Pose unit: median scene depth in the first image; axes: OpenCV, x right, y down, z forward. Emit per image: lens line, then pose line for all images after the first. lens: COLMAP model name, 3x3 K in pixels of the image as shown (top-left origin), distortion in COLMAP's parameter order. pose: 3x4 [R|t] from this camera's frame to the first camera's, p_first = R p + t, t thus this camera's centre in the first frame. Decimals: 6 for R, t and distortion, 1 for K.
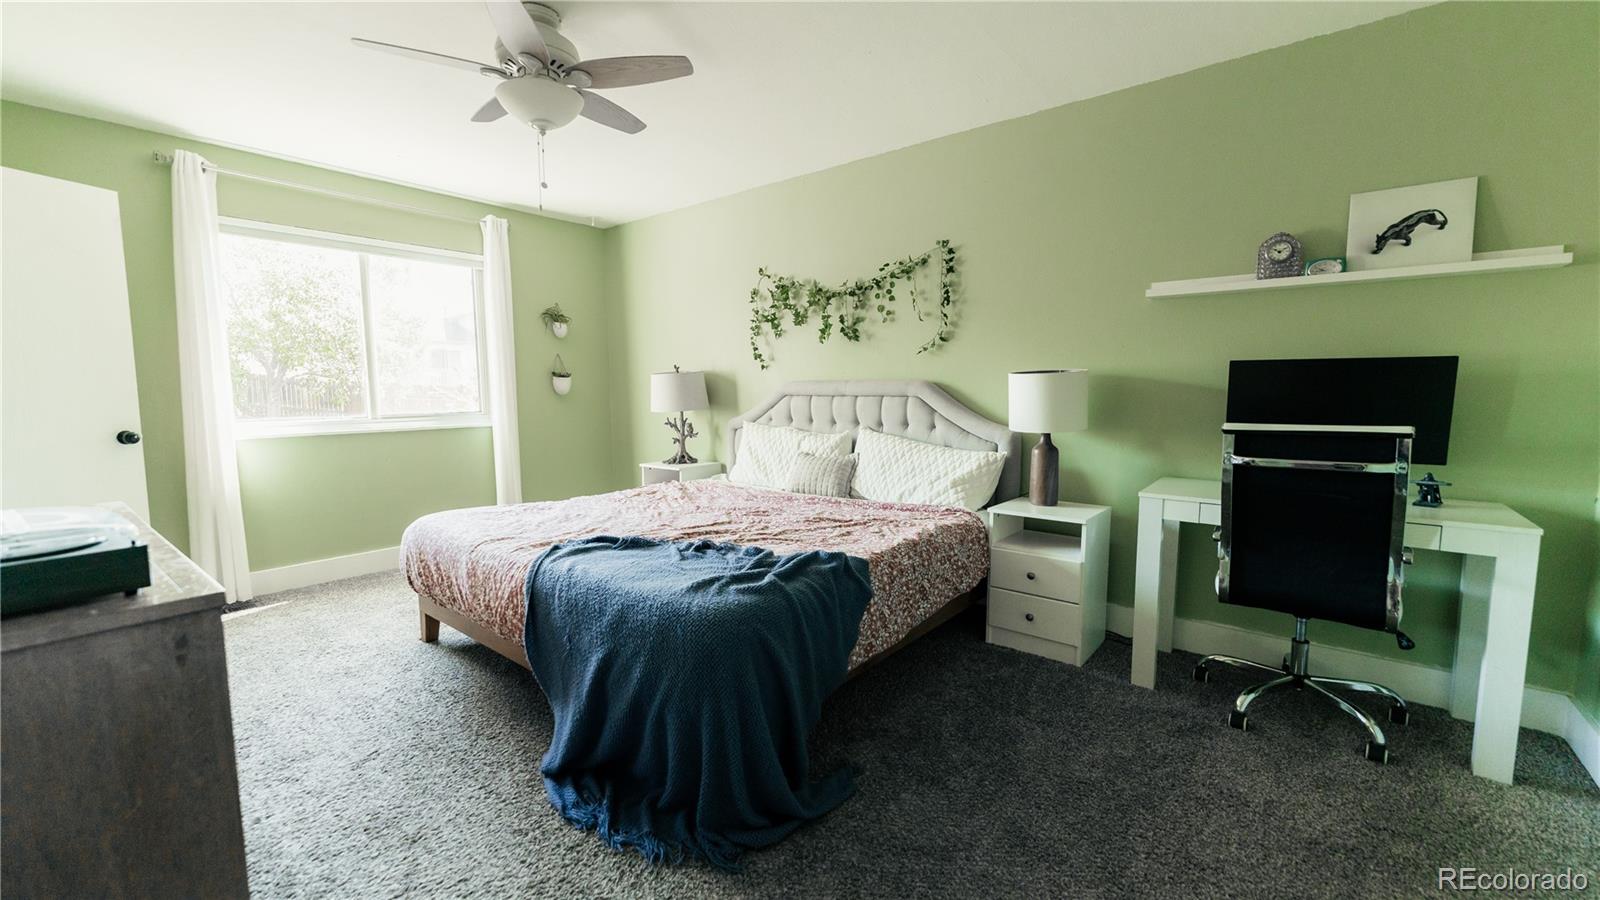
lens RADIAL K [[651.6, 0, 789.2], [0, 651.6, 449.1], [0, 0, 1]] dist [0.002730, 0.000158]
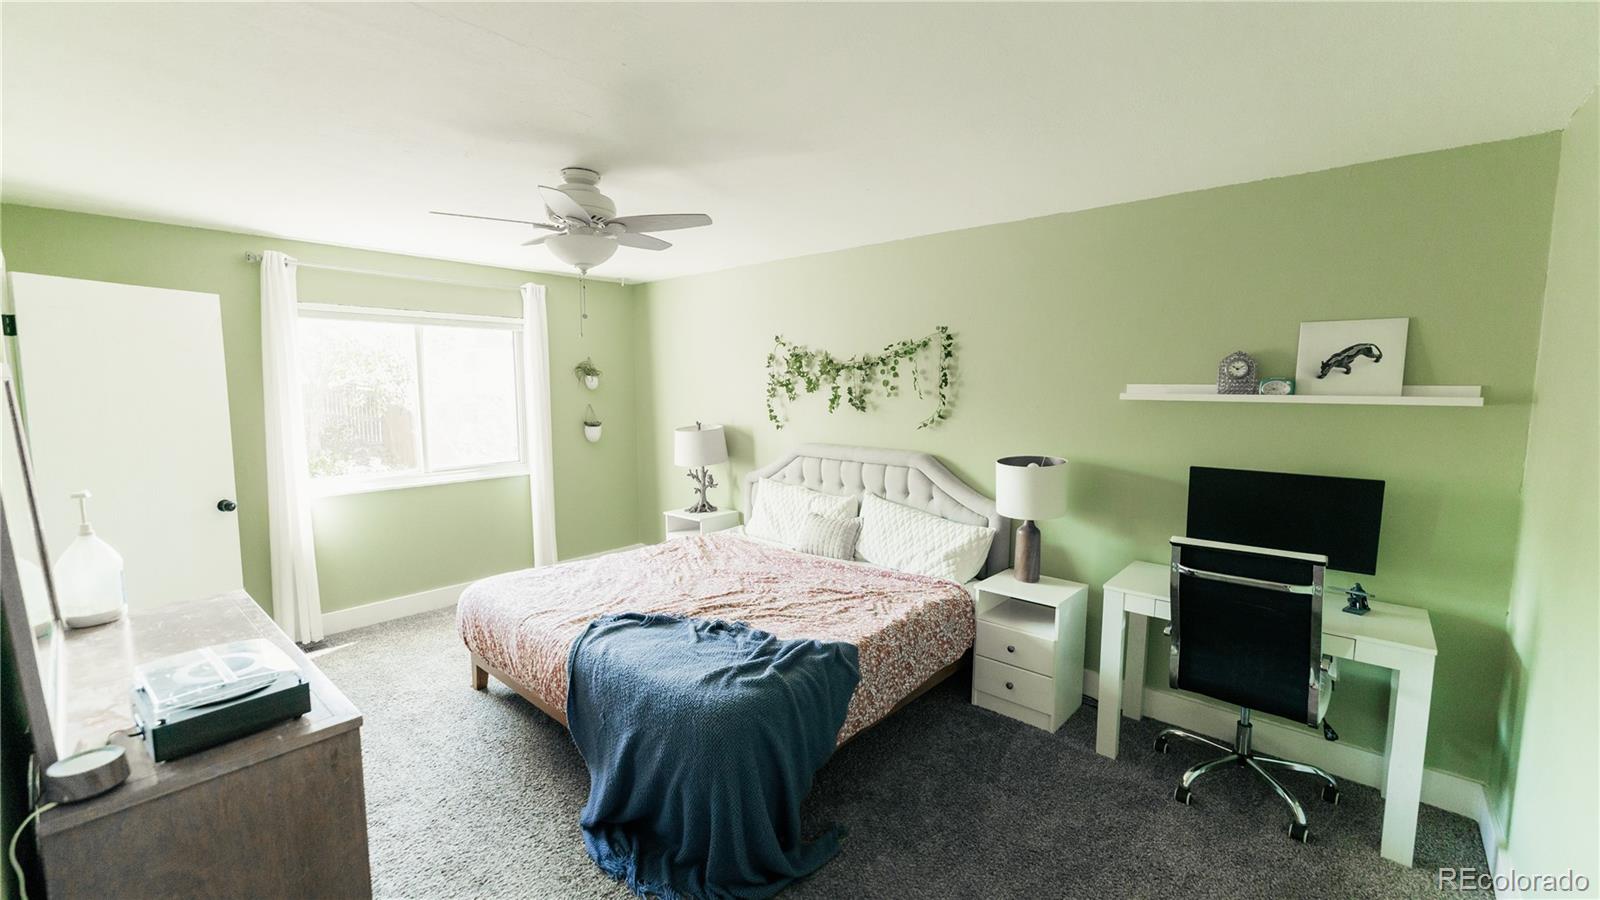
lens RADIAL K [[664.9, 0, 786.7], [0, 664.9, 448.1], [0, 0, 1]] dist [0.003002, 0.000141]
pose [[0.998988, 0.011098, -0.043592, 0.029212], [-0.010762, 0.999911, 0.007944, -0.131067], [0.043677, -0.007467, 0.999018, -0.127331]]
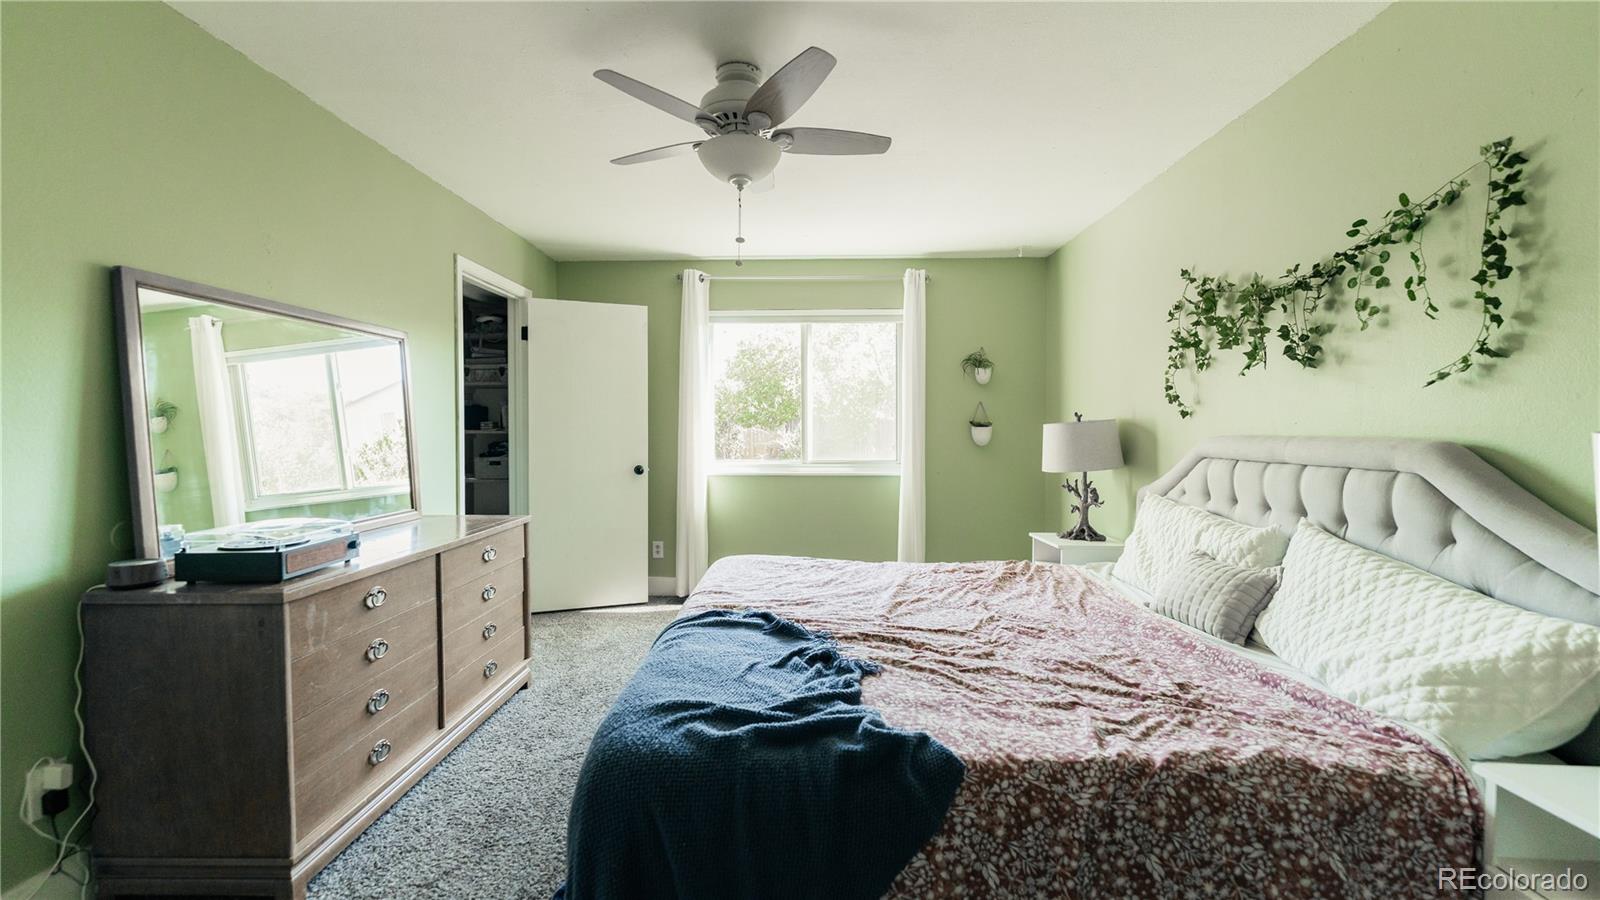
lens RADIAL K [[647.4, 0, 784.6], [0, 647.4, 445.3], [0, 0, 1]] dist [0.003069, 0.000051]
pose [[0.602339, 0.025101, -0.797845, 0.323566], [-0.080362, 0.996334, -0.029324, -0.053357], [0.794185, 0.081780, 0.602148, 0.354188]]
